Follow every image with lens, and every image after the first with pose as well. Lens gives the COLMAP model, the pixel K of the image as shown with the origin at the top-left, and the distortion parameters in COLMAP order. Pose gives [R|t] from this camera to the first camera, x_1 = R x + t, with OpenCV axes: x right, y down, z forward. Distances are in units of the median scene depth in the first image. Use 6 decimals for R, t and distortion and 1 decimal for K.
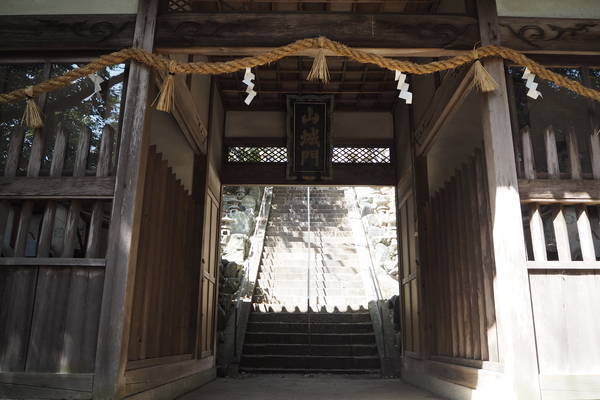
lens RADIAL K [[498.6, 0, 300.0], [0, 498.6, 200.0], [0, 0, 1]] dist [-0.064311, 0.000376]
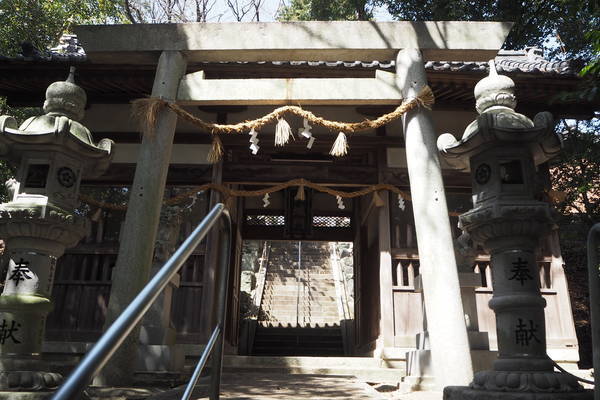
lens RADIAL K [[498.6, 0, 300.0], [0, 498.6, 200.0], [0, 0, 1]] dist [-0.064311, 0.000376]
pose [[0.999878, 0.012709, 0.009125, 0.006688], [-0.012010, 0.997270, -0.072860, -0.033000], [-0.010026, 0.072742, 0.997300, -0.439561]]
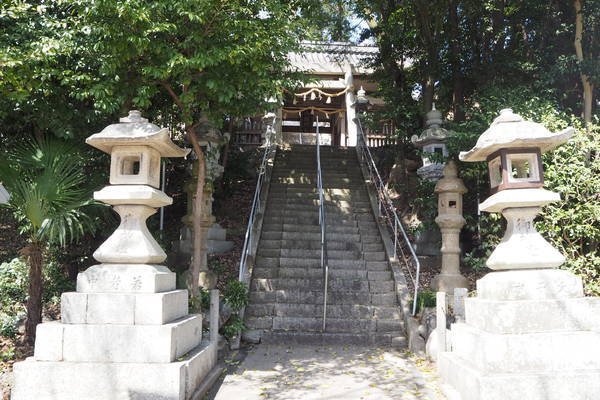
lens RADIAL K [[498.6, 0, 300.0], [0, 498.6, 200.0], [0, 0, 1]] dist [-0.064311, 0.000376]
pose [[0.998557, 0.014959, 0.051571, -0.149299], [-0.020276, 0.994353, 0.104172, 0.055730], [-0.049721, -0.105068, 0.993221, -1.847653]]
